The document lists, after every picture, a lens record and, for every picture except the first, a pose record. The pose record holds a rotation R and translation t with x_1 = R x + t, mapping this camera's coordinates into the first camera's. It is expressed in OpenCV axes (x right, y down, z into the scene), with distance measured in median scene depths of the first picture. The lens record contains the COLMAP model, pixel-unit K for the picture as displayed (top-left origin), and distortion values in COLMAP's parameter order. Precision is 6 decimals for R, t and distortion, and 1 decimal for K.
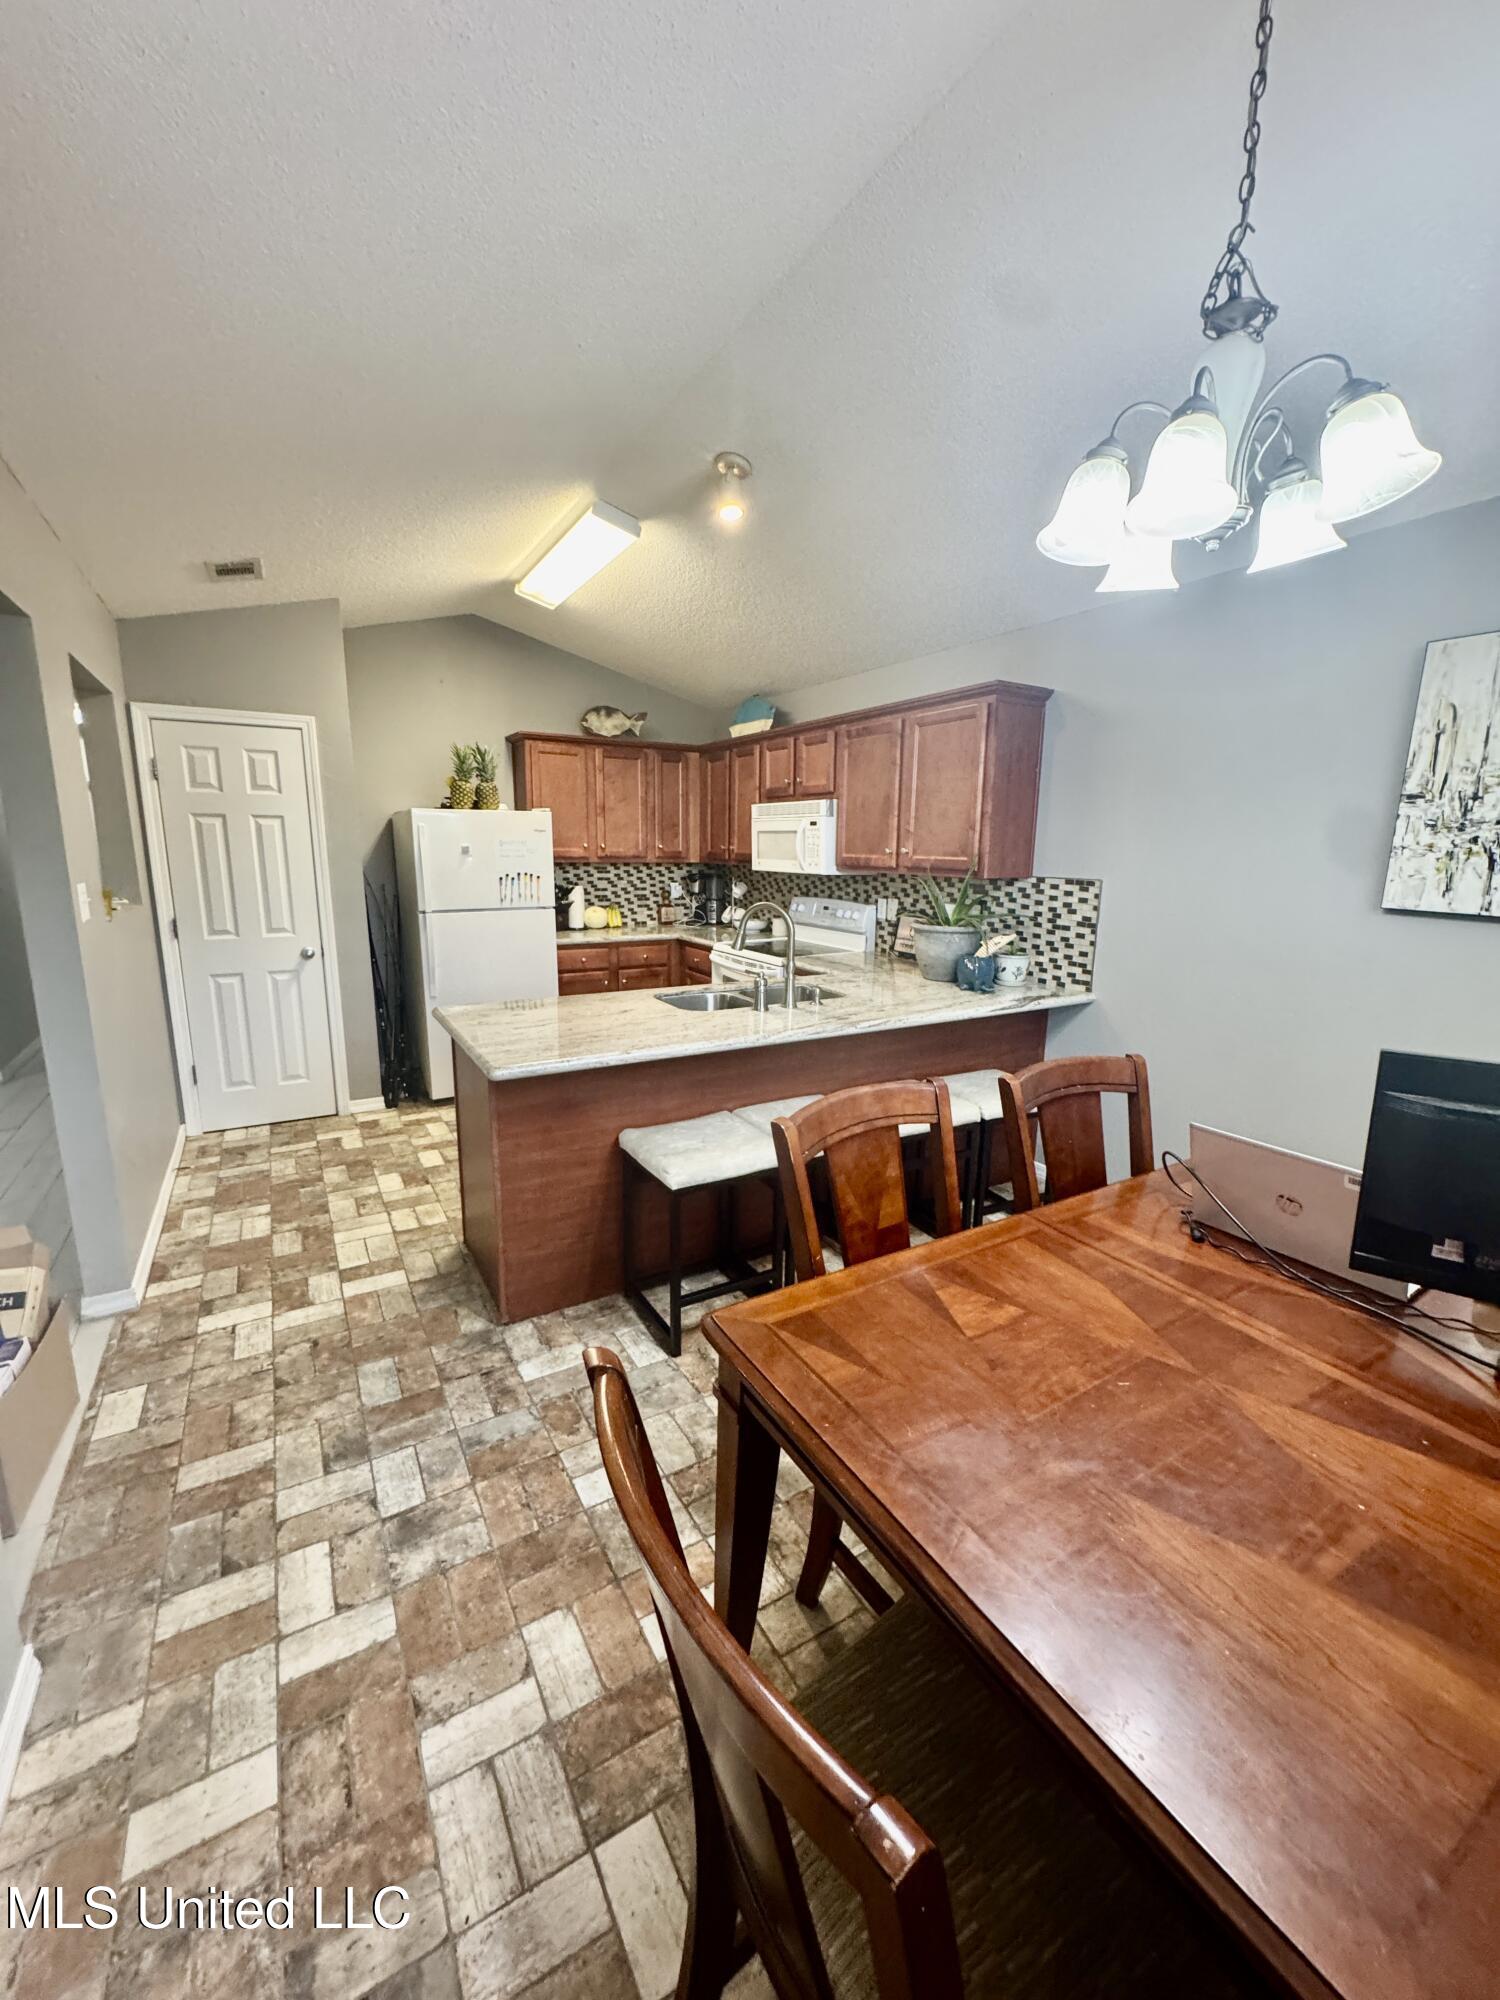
lens RADIAL K [[794.1, 0, 749.9], [0, 794.1, 995.9], [0, 0, 1]] dist [-0.000029, 0.000351]
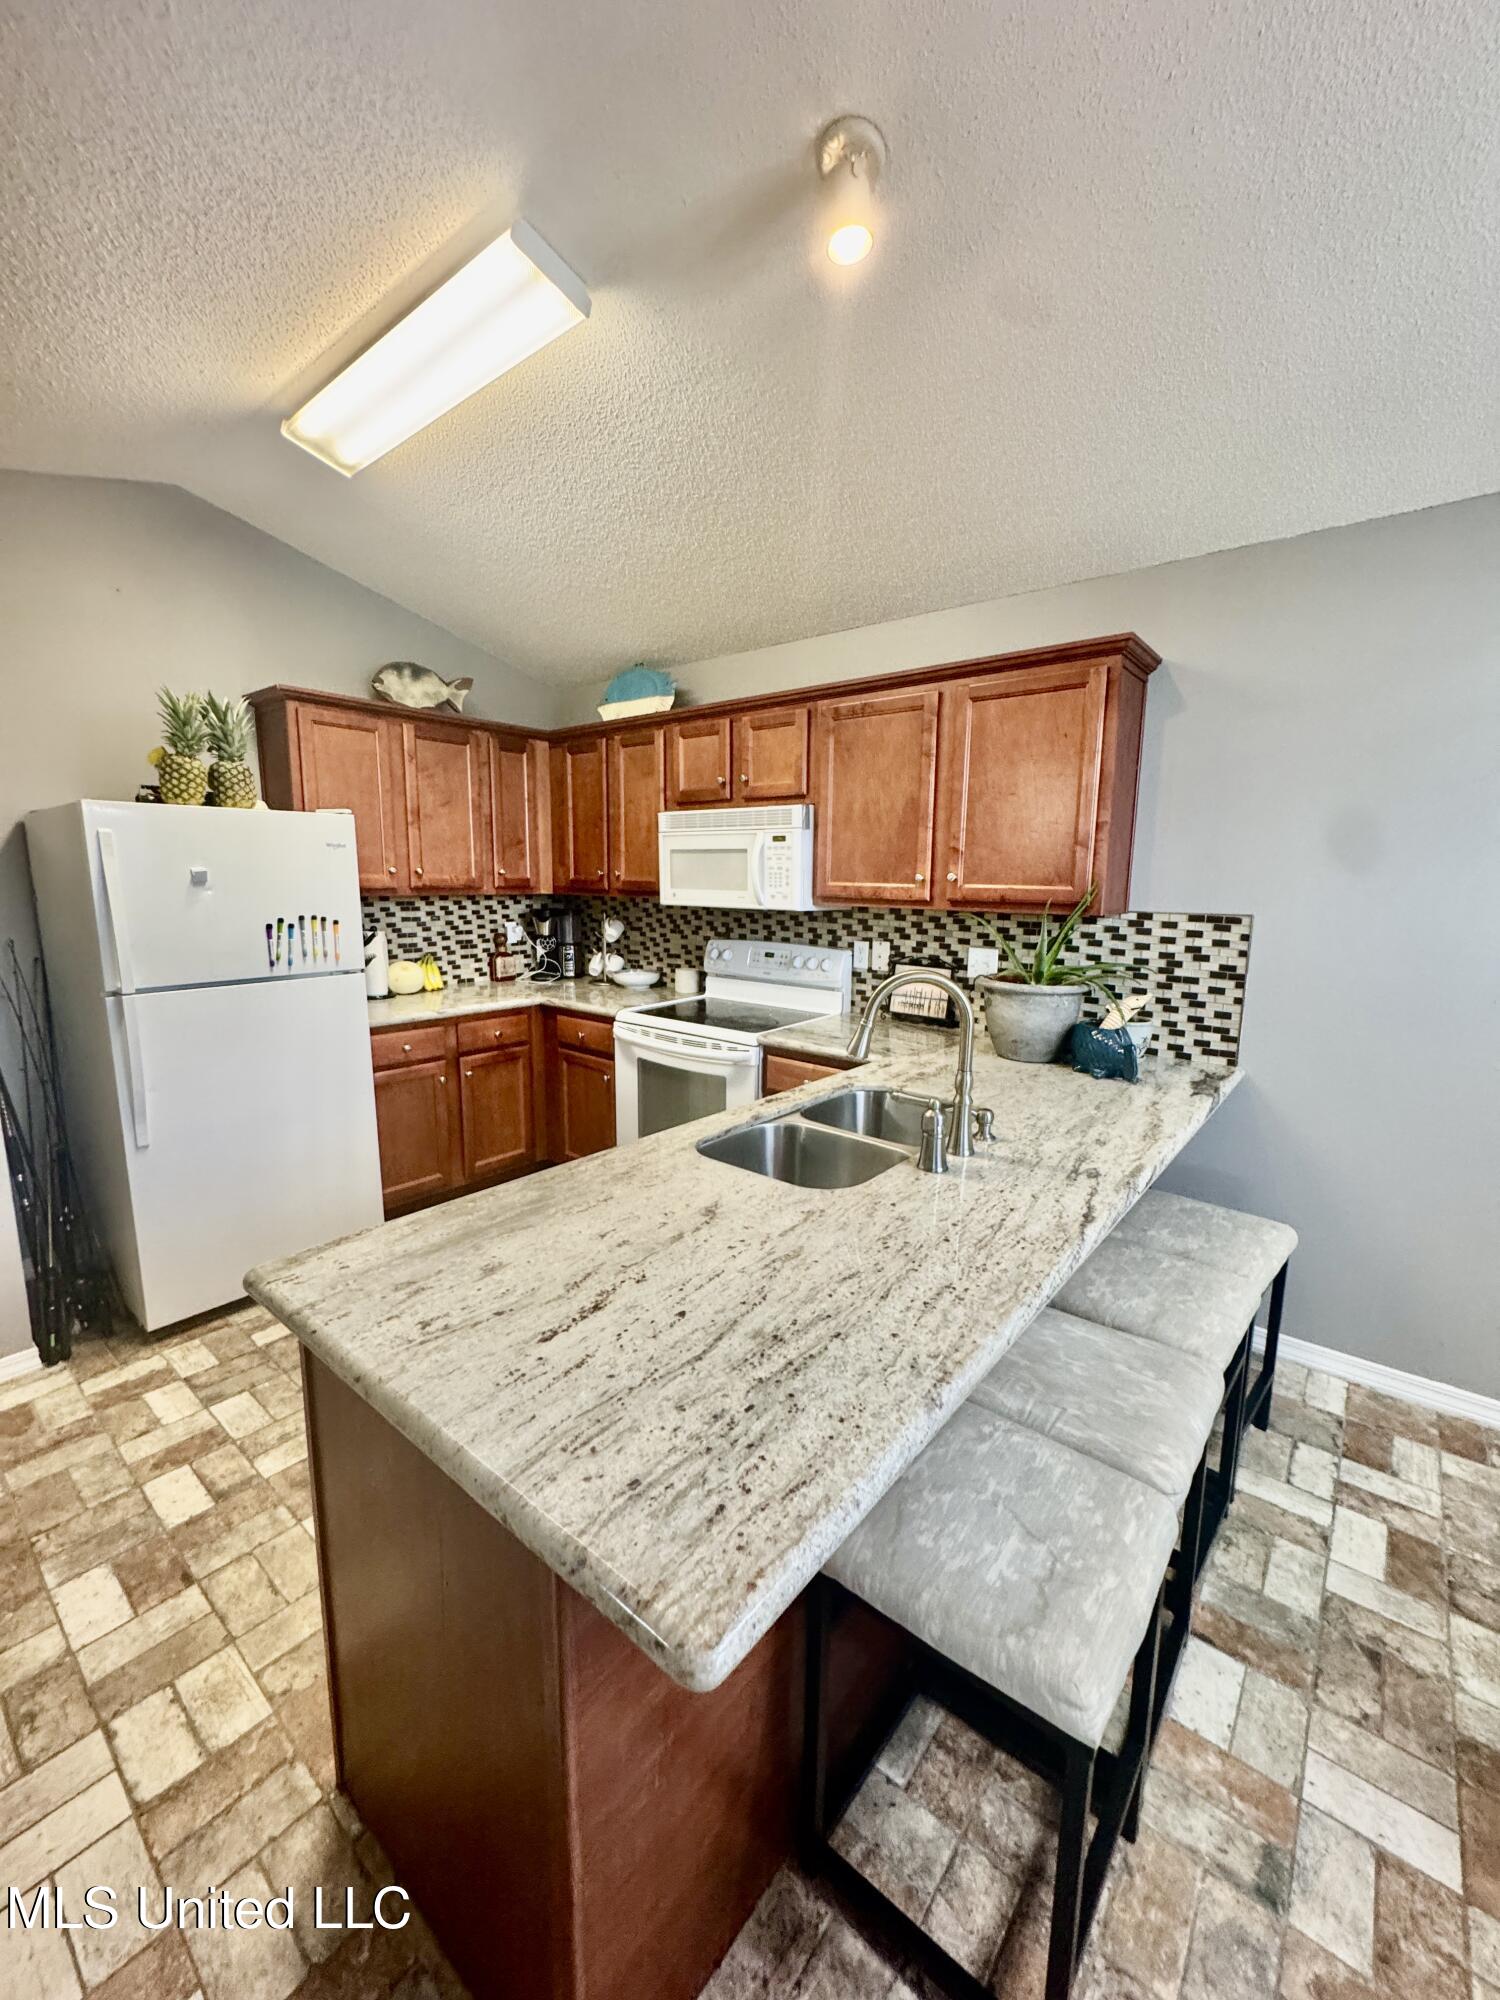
lens RADIAL K [[794.1, 0, 749.3], [0, 794.1, 998.5], [0, 0, 1]] dist [-0.000029, 0.000351]
pose [[0.939705, -0.054433, 0.337627, -0.203883], [0.063965, 0.997805, -0.017161, -0.069950], [-0.335952, 0.037722, 0.941123, 0.376311]]
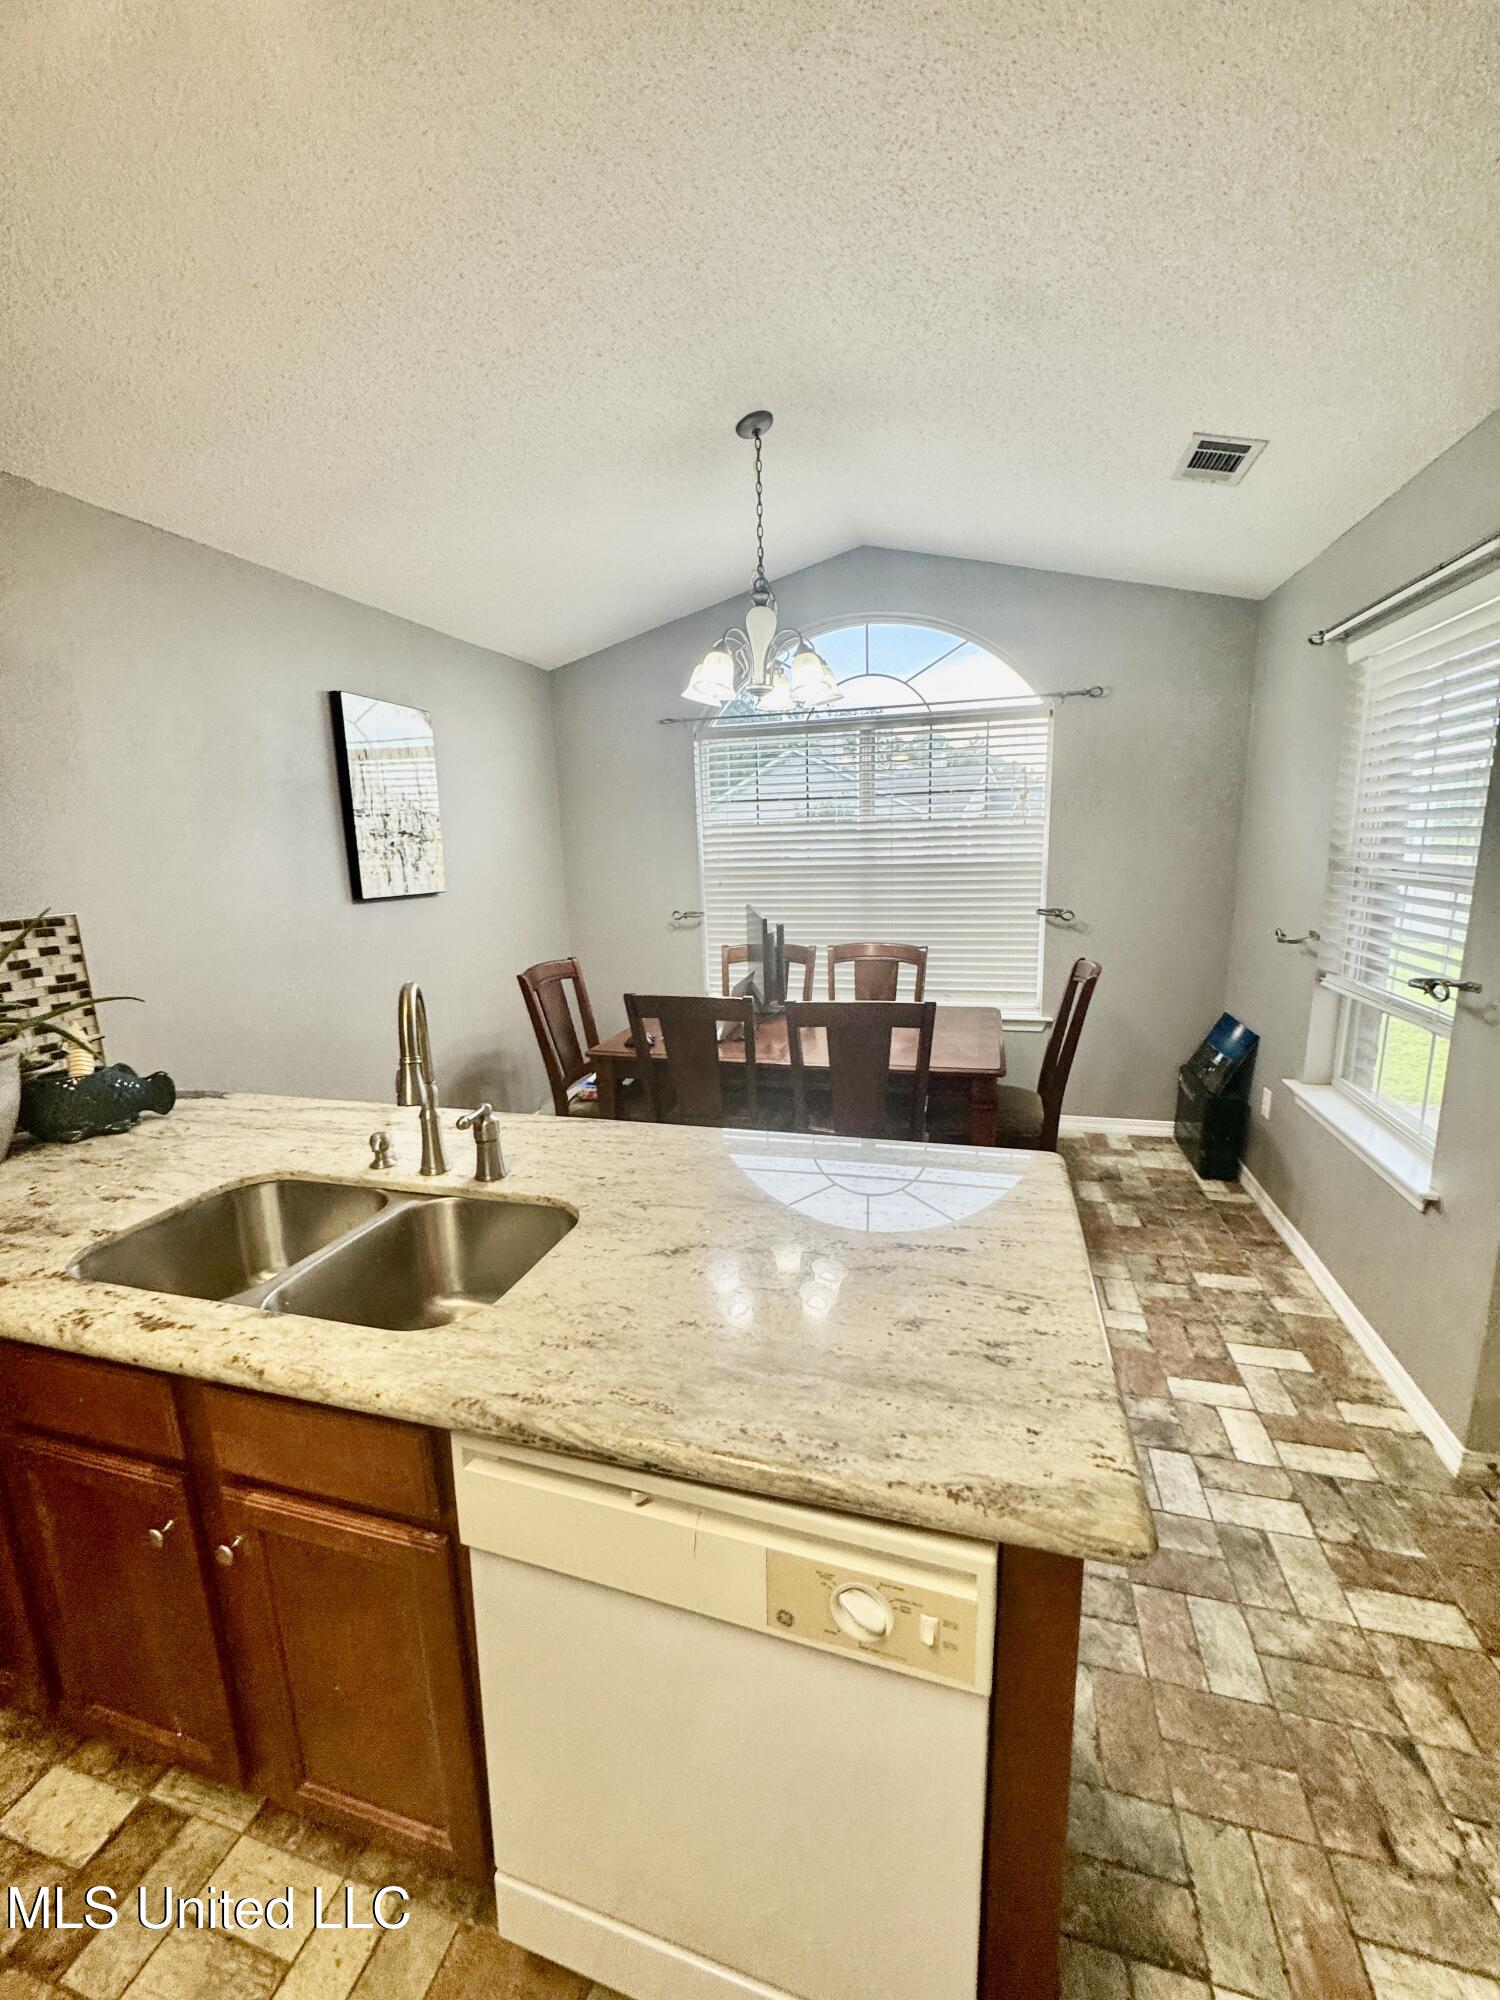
lens RADIAL K [[794.1, 0, 748.2], [0, 794.1, 996.7], [0, 0, 1]] dist [-0.000029, 0.000351]
pose [[-0.681933, -0.135569, 0.718741, -0.329576], [0.157817, 0.932252, 0.325576, -0.167930], [-0.714185, 0.335451, -0.614338, 0.832684]]
